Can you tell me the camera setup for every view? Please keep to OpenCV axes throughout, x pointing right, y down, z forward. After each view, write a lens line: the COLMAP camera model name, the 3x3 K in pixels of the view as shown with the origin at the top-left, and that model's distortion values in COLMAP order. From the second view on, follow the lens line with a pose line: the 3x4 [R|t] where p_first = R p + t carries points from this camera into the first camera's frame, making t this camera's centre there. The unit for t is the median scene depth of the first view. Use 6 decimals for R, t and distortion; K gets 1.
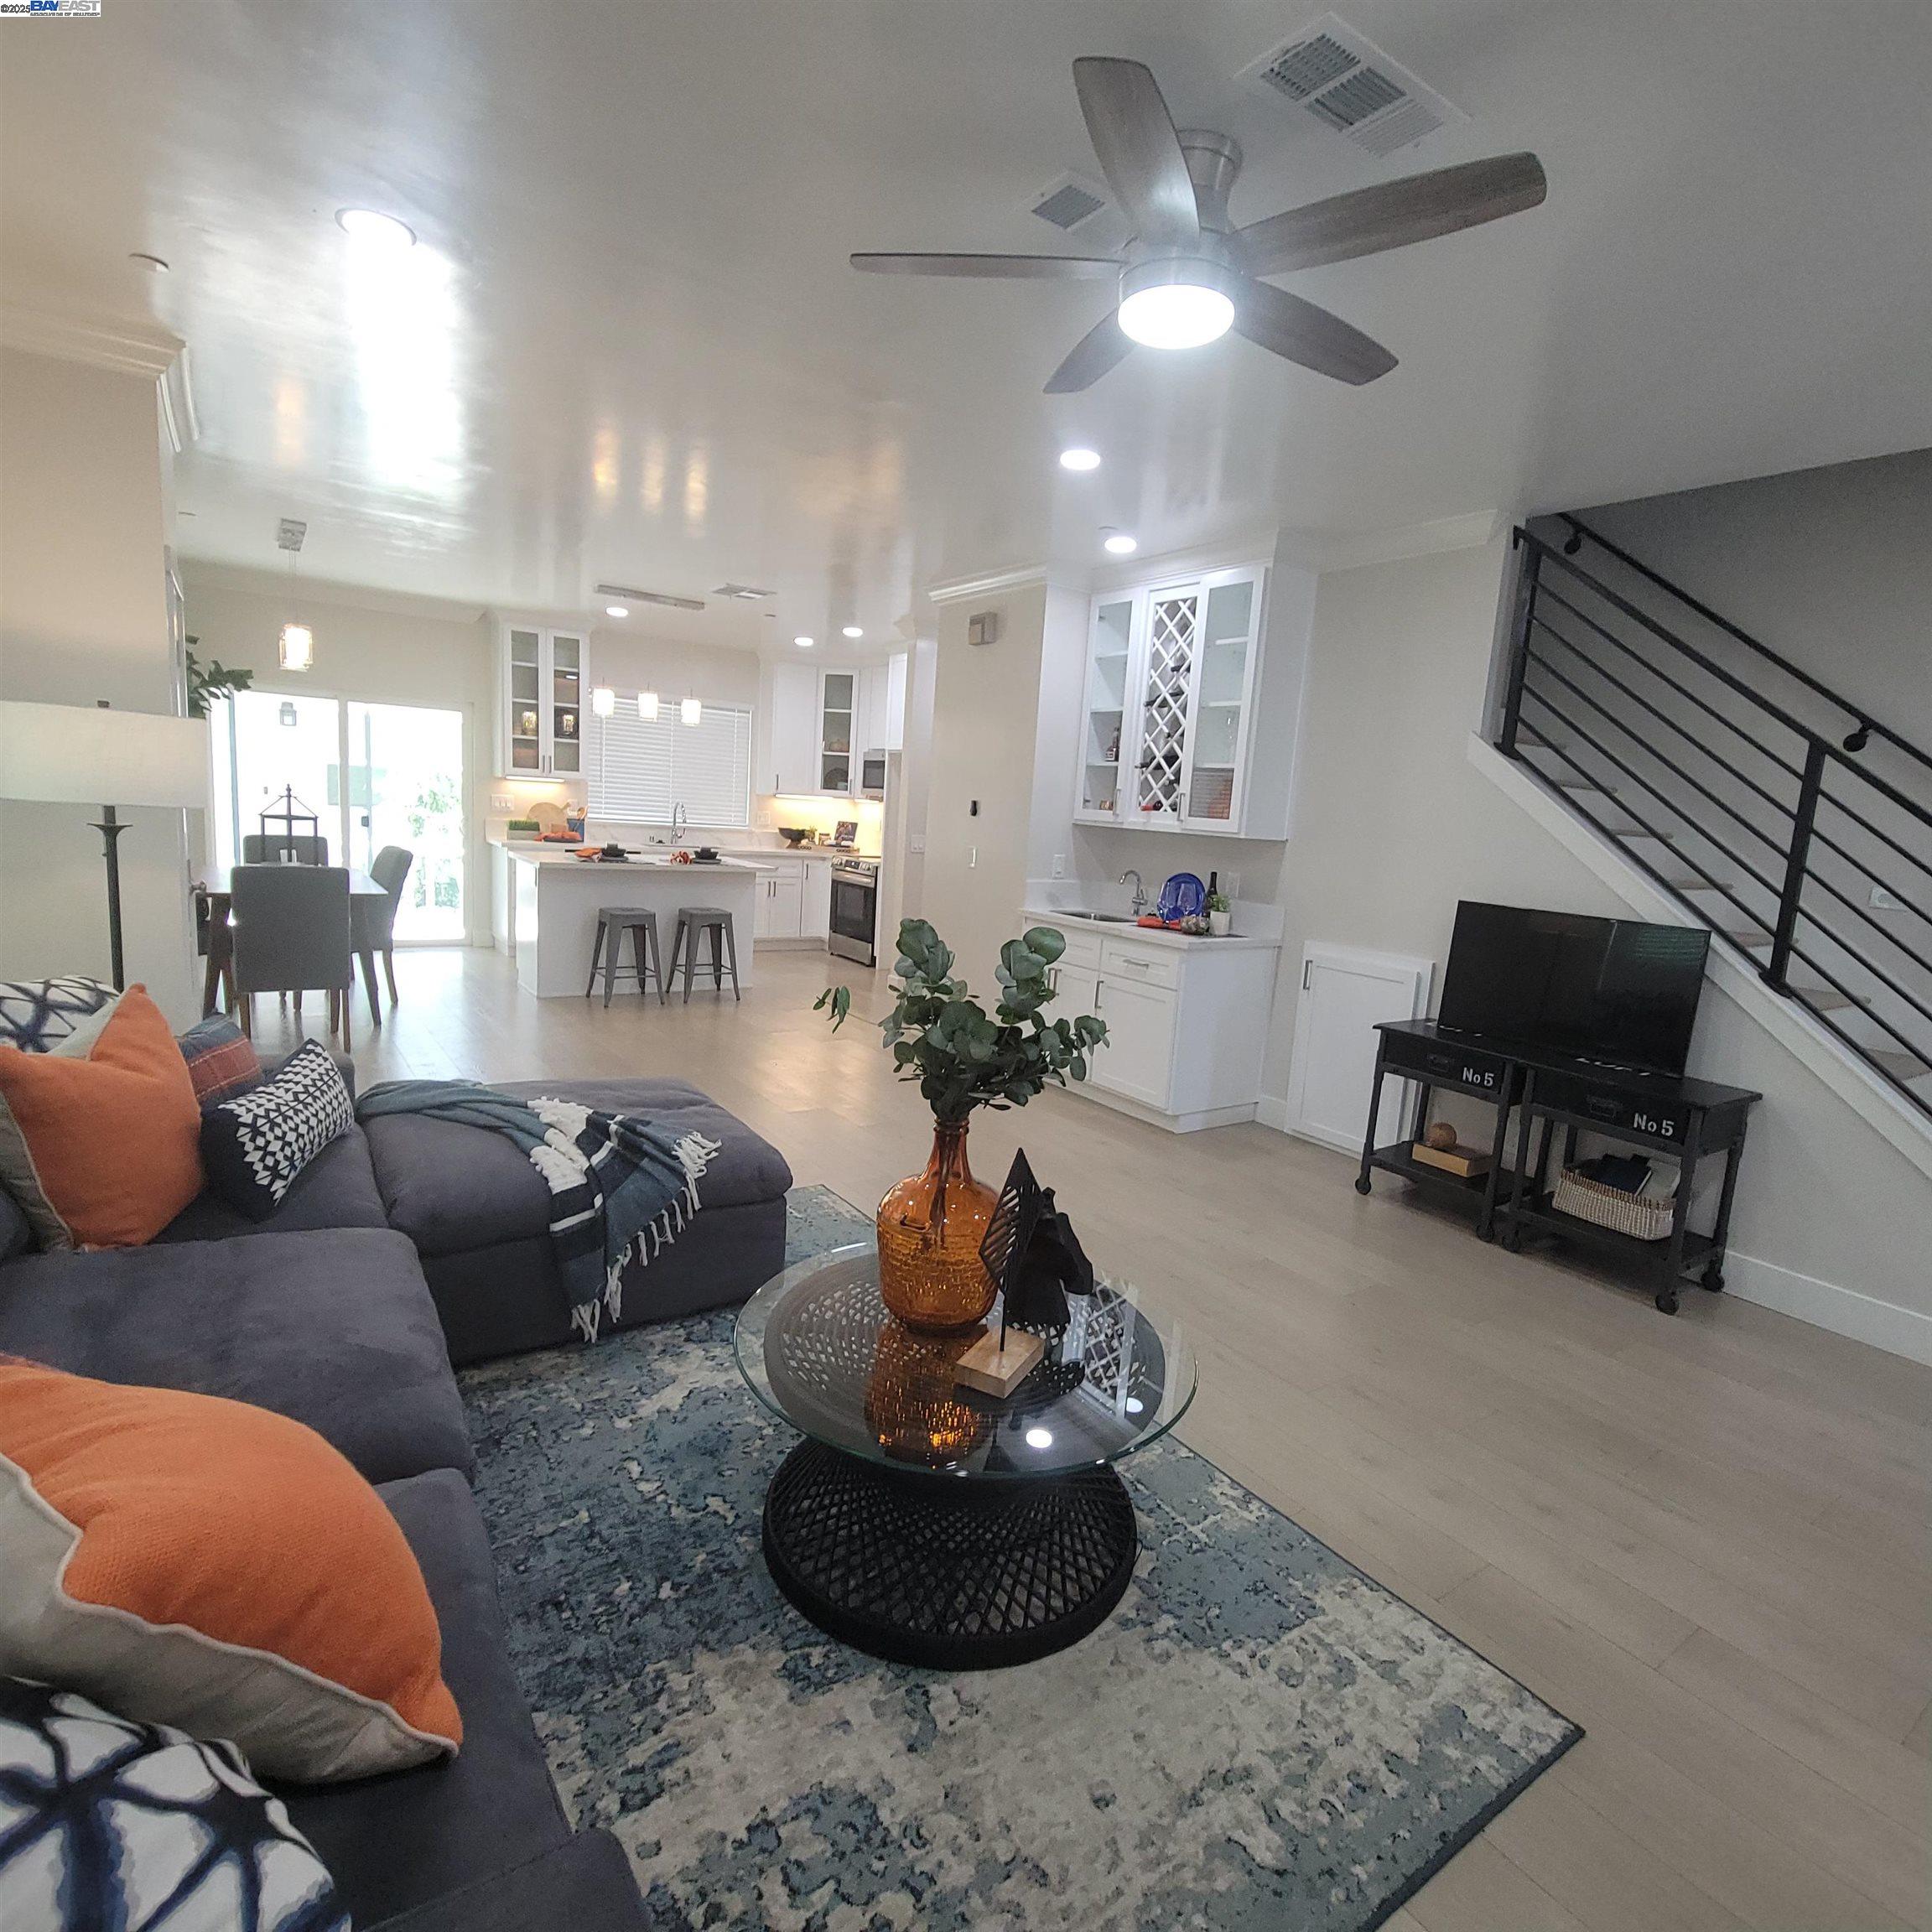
lens RADIAL K [[1066.9, 0, 966.1], [0, 1066.9, 966.7], [0, 0, 1]] dist [-0.001435, 0.001166]
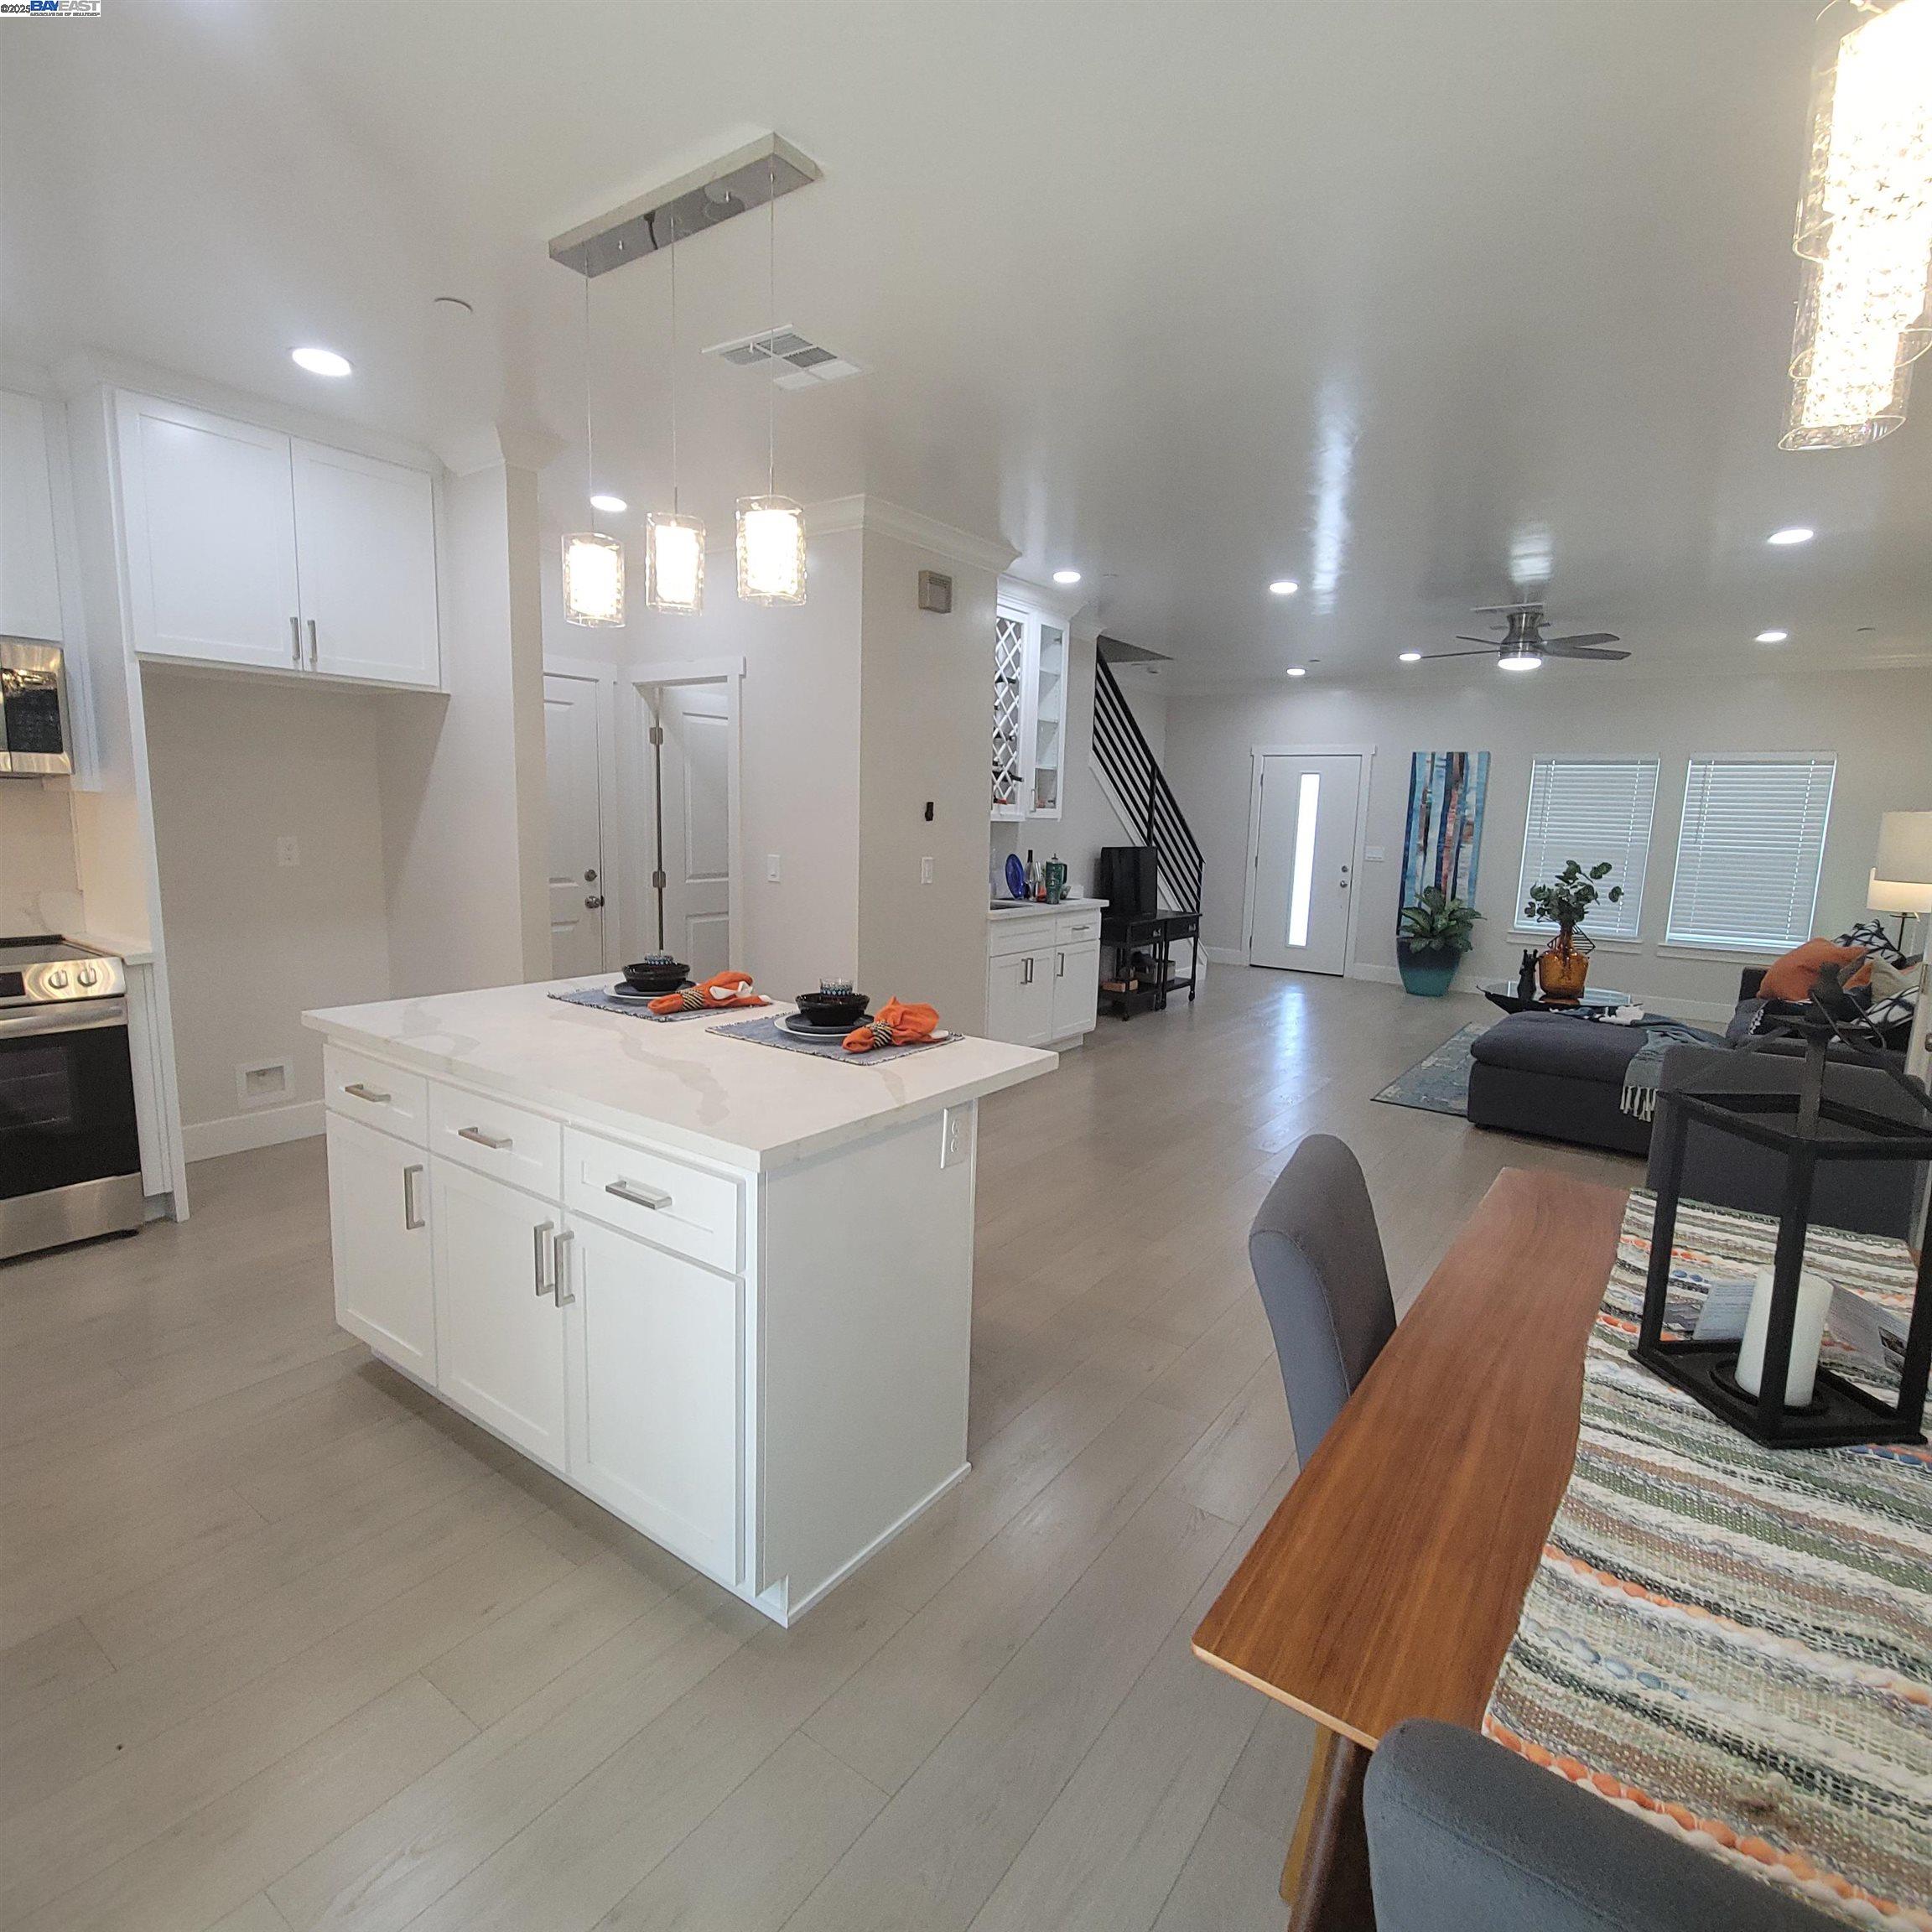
lens RADIAL K [[1066.9, 0, 966.3], [0, 1066.9, 963.8], [0, 0, 1]] dist [-0.001435, 0.001166]
pose [[-0.337875, -0.211606, 0.917095, -0.908664], [0.090927, 0.962502, 0.255582, -0.281458], [-0.936789, 0.169744, -0.305964, 1.441644]]
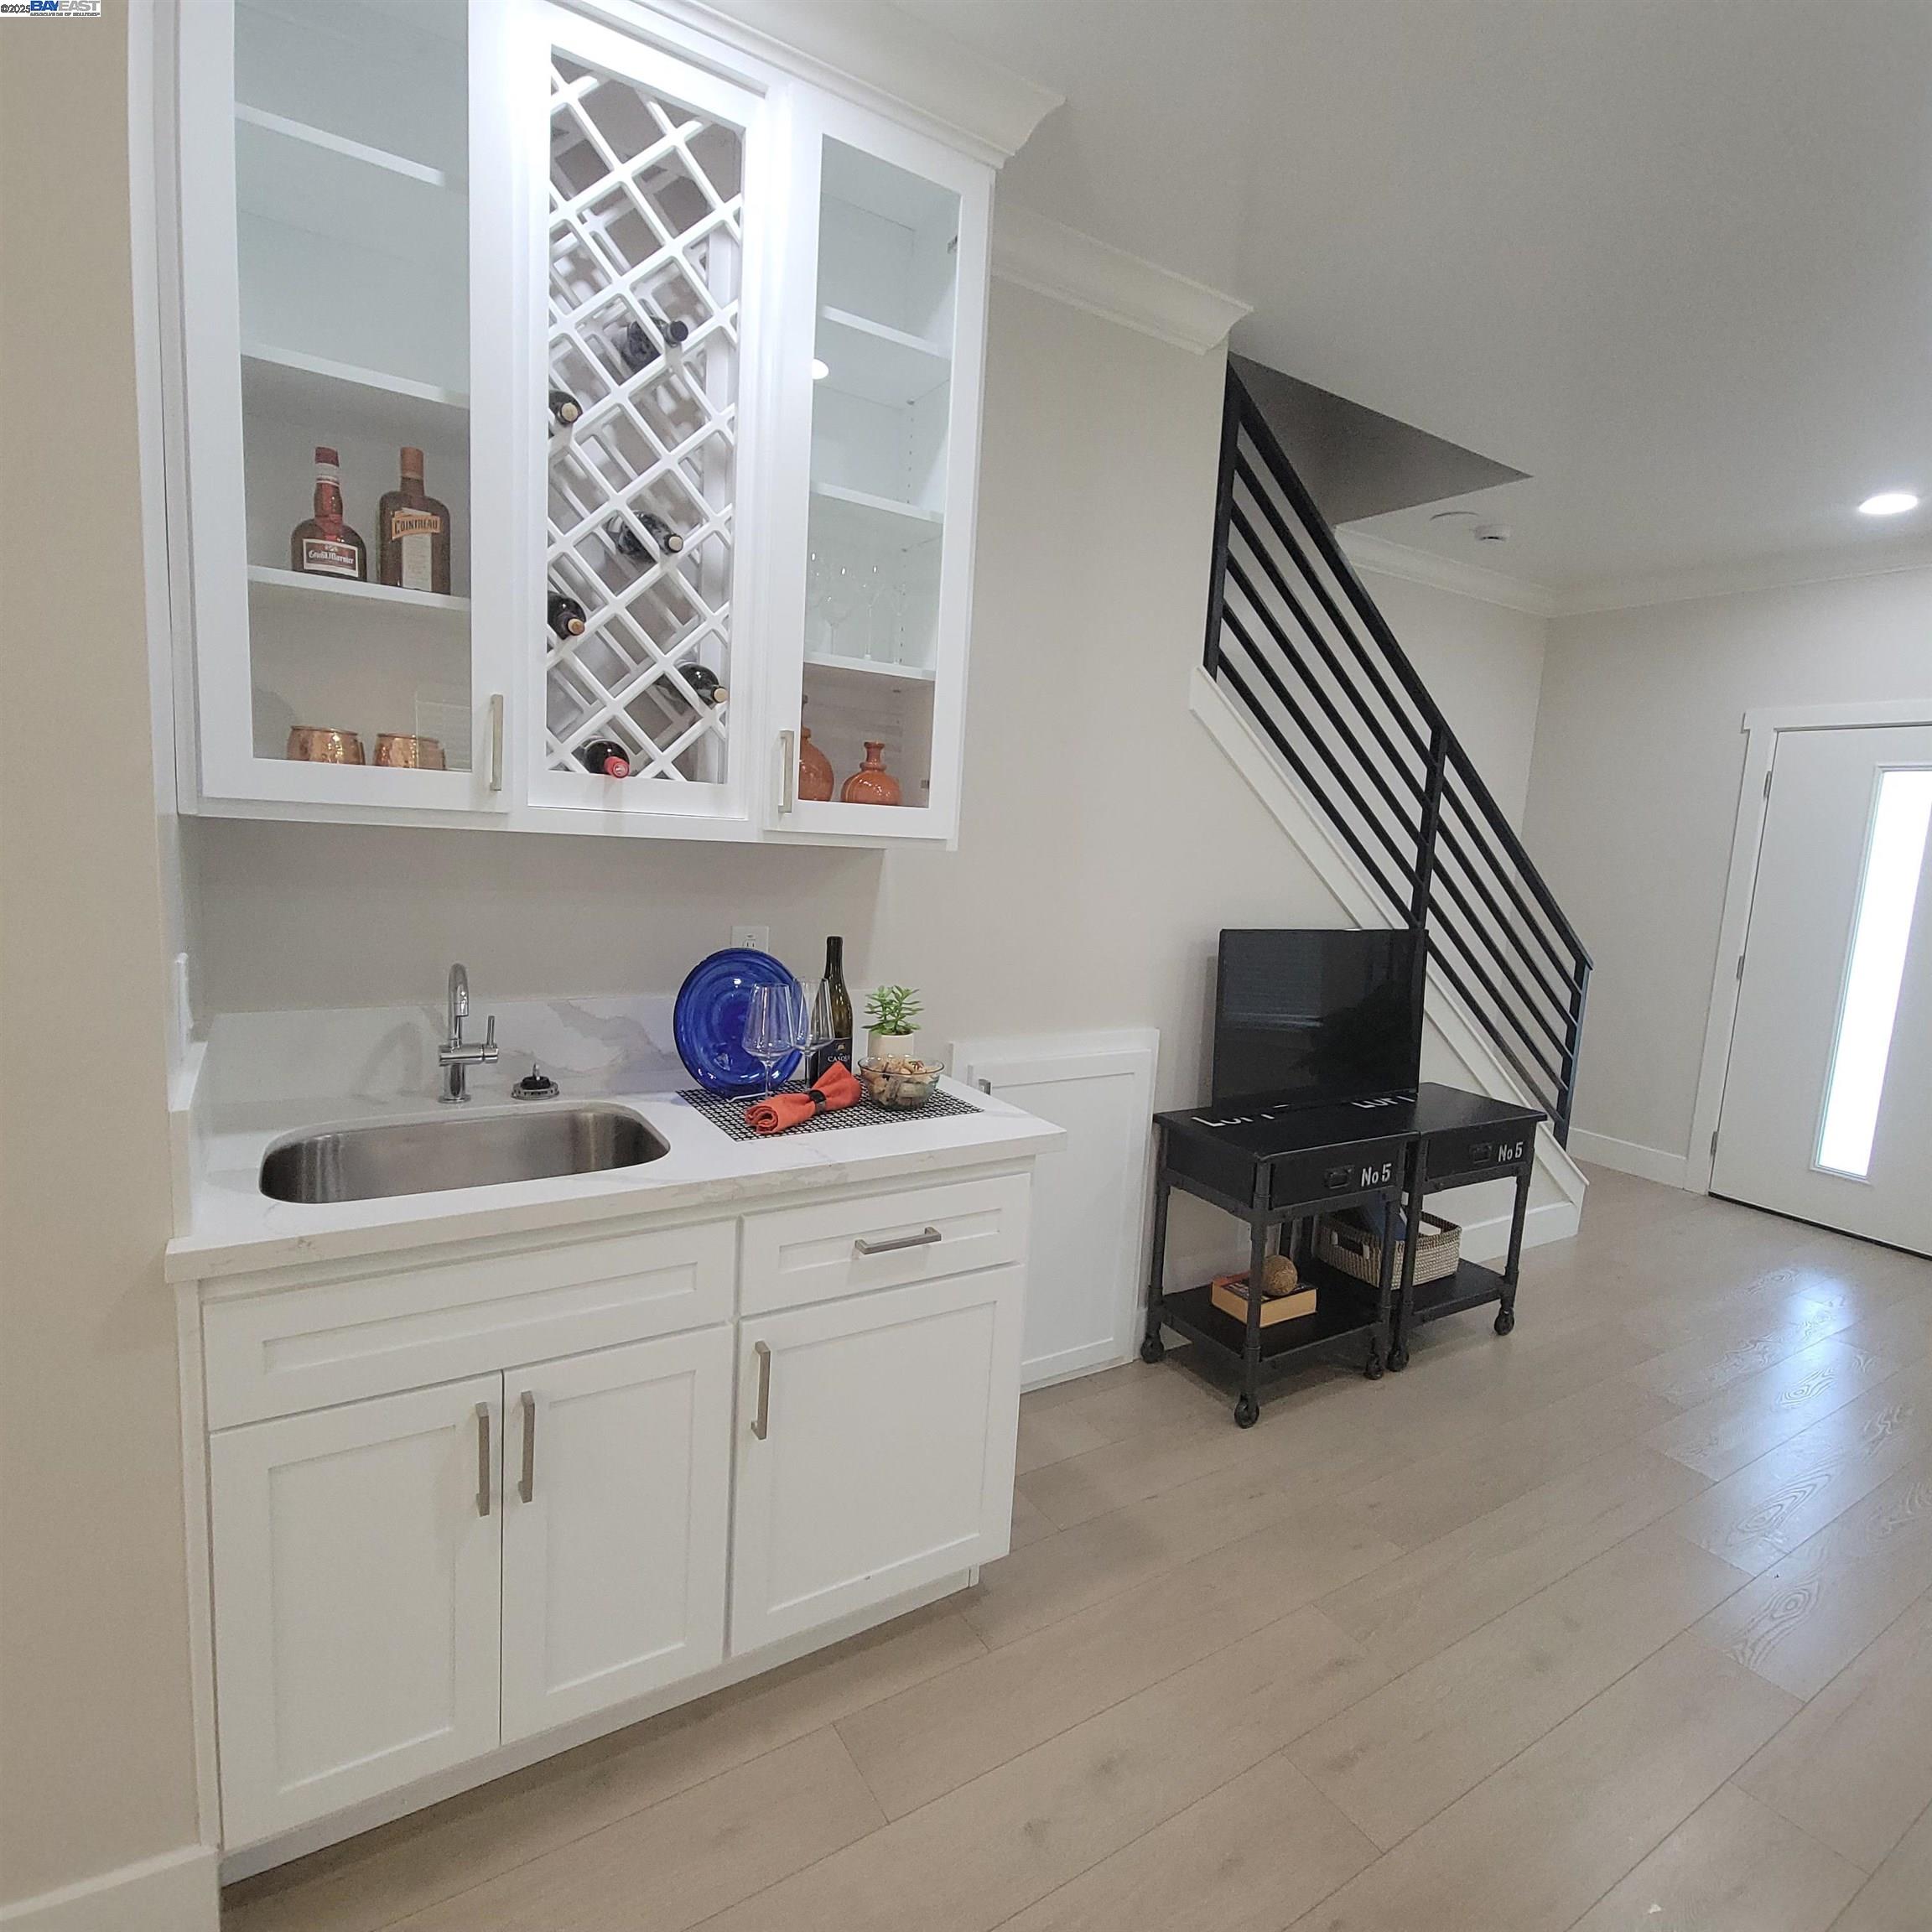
lens RADIAL K [[1066.9, 0, 962.1], [0, 1066.9, 972.0], [0, 0, 1]] dist [-0.001435, 0.001166]
pose [[0.039998, -0.191804, 0.980618, -0.150579], [0.101793, 0.977079, 0.186960, -0.140986], [-0.994001, 0.092342, 0.058606, 0.905692]]
